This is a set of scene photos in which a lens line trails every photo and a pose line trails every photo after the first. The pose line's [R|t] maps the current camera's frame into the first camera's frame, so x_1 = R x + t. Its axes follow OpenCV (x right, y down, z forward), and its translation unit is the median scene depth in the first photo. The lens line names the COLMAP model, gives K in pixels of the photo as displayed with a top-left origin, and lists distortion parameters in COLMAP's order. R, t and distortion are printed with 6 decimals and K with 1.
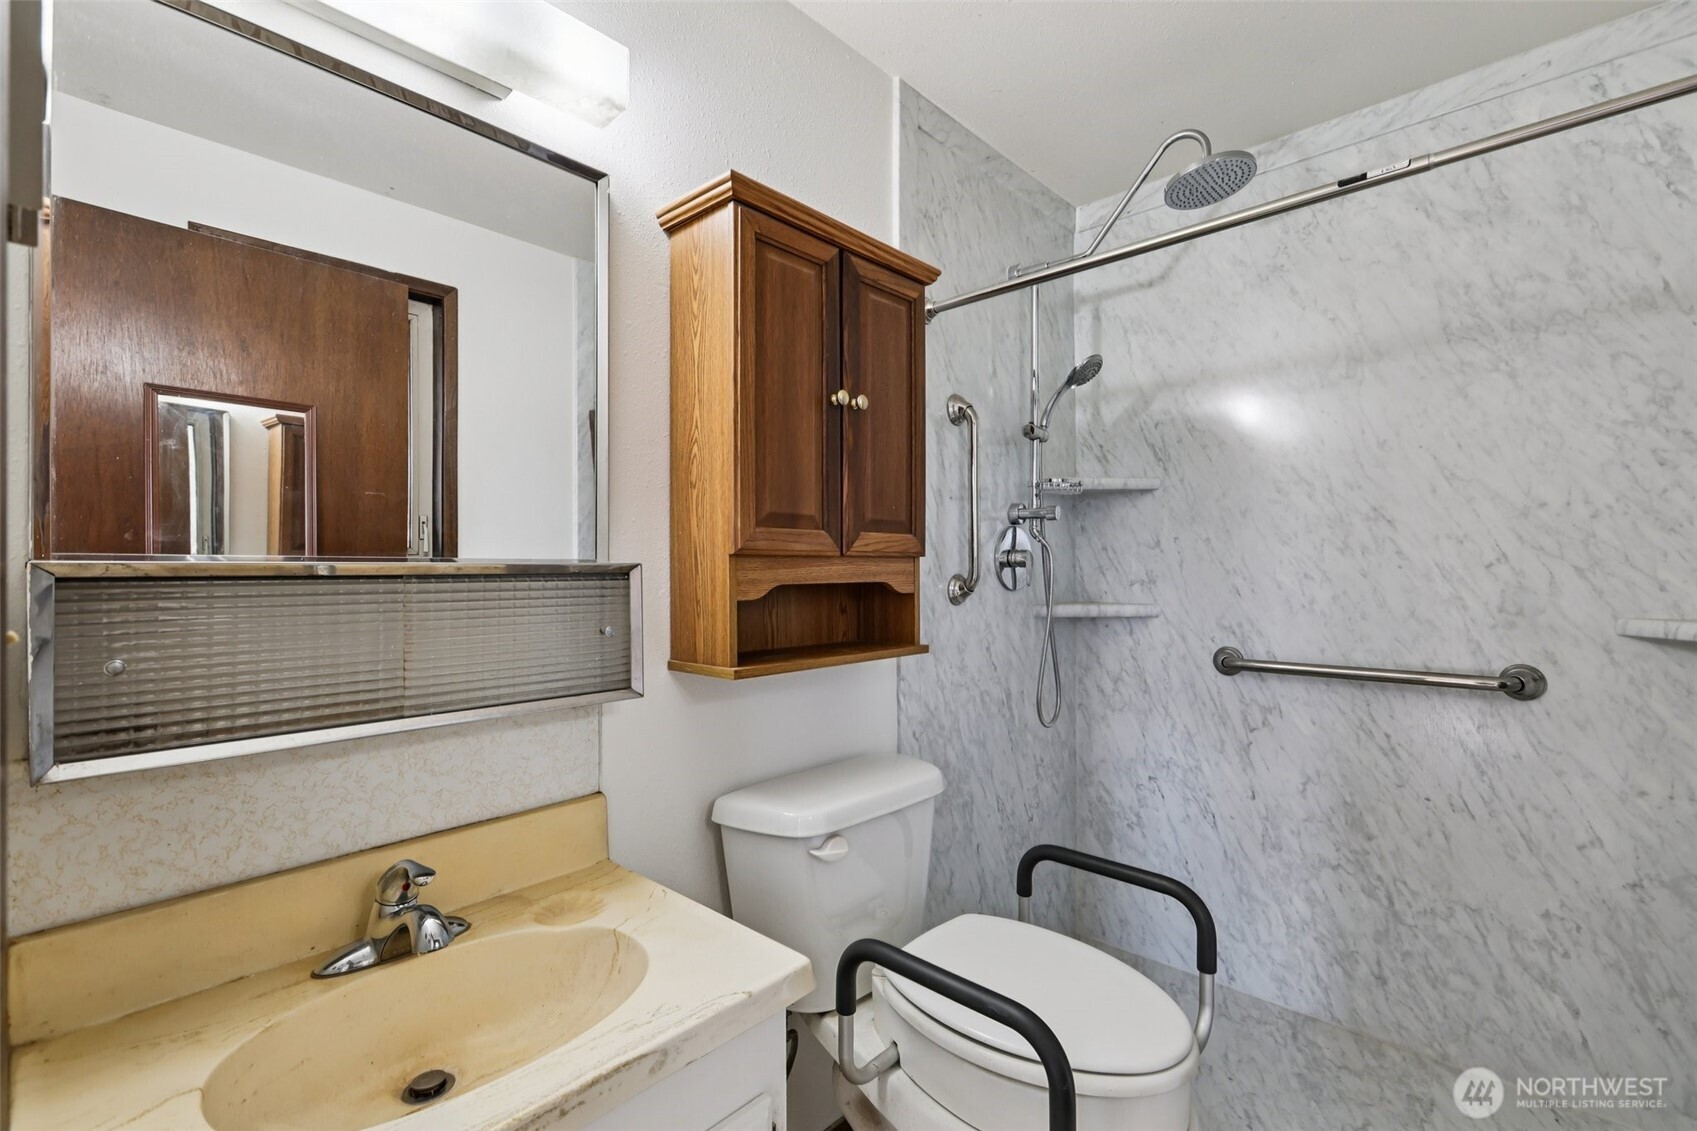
lens RADIAL K [[754.5, 0, 844.4], [0, 754.5, 558.8], [0, 0, 1]] dist [-0.005614, 0.002811]
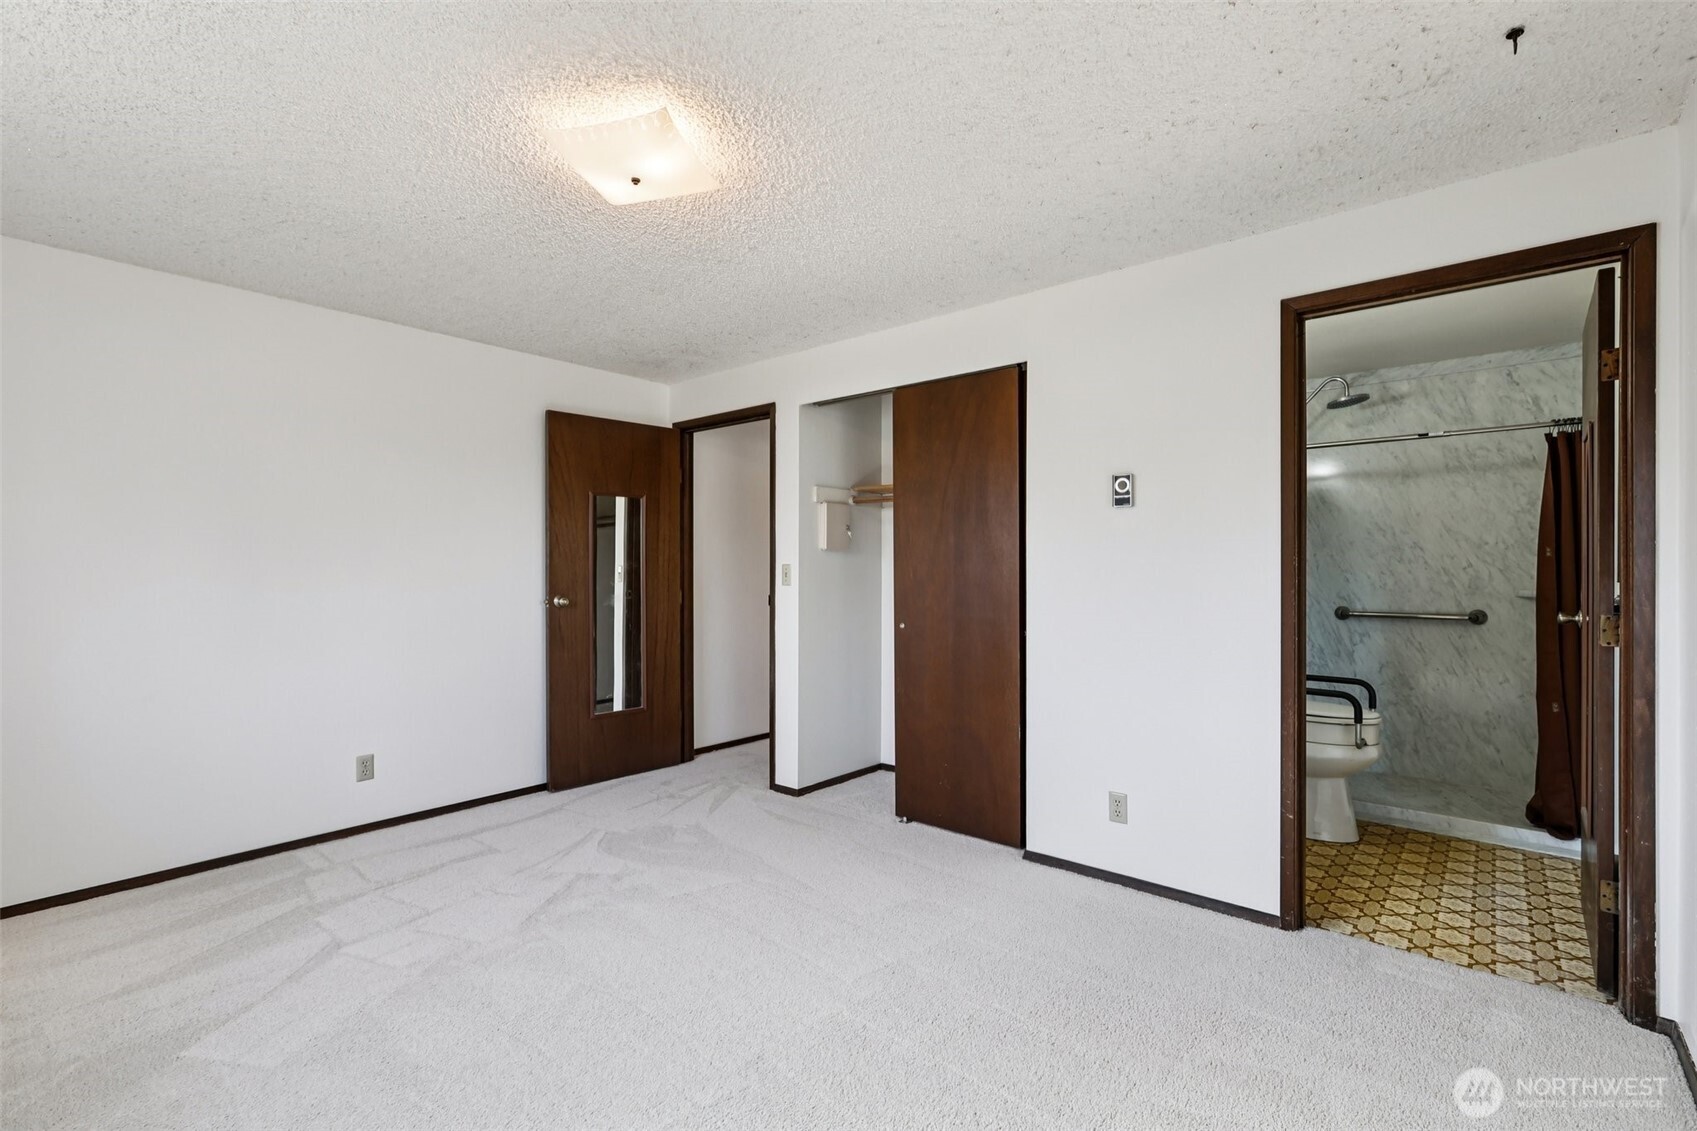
lens RADIAL K [[754.5, 0, 837.8], [0, 754.5, 559.2], [0, 0, 1]] dist [-0.005614, 0.002811]
pose [[0.999912, 0.009472, -0.009340, -1.088485], [-0.009512, 0.999946, -0.004226, 0.008834], [0.009300, 0.004314, 0.999947, -1.380277]]
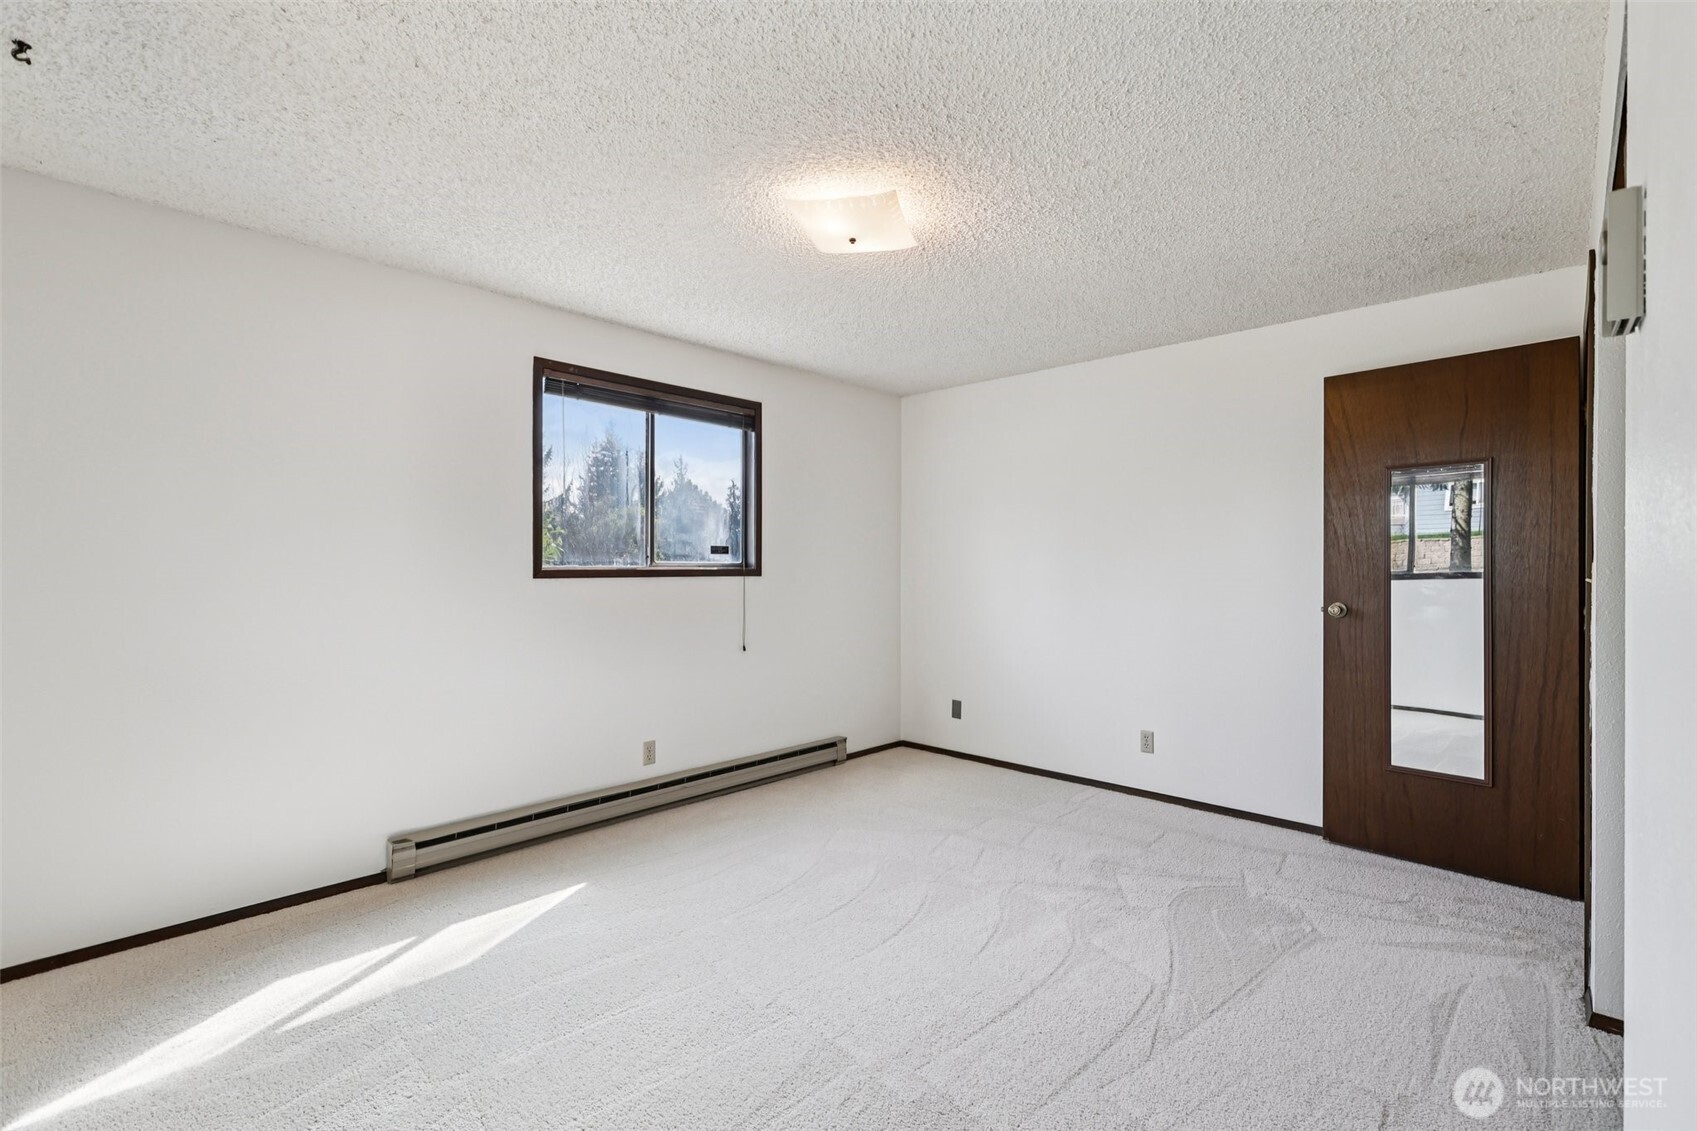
lens RADIAL K [[754.5, 0, 882.9], [0, 754.5, 571.8], [0, 0, 1]] dist [-0.005614, 0.002811]
pose [[-0.038842, 0.017272, -0.999096, 1.313093], [0.004587, 0.999843, 0.017107, -0.006670], [0.999235, -0.003918, -0.038915, 1.511393]]
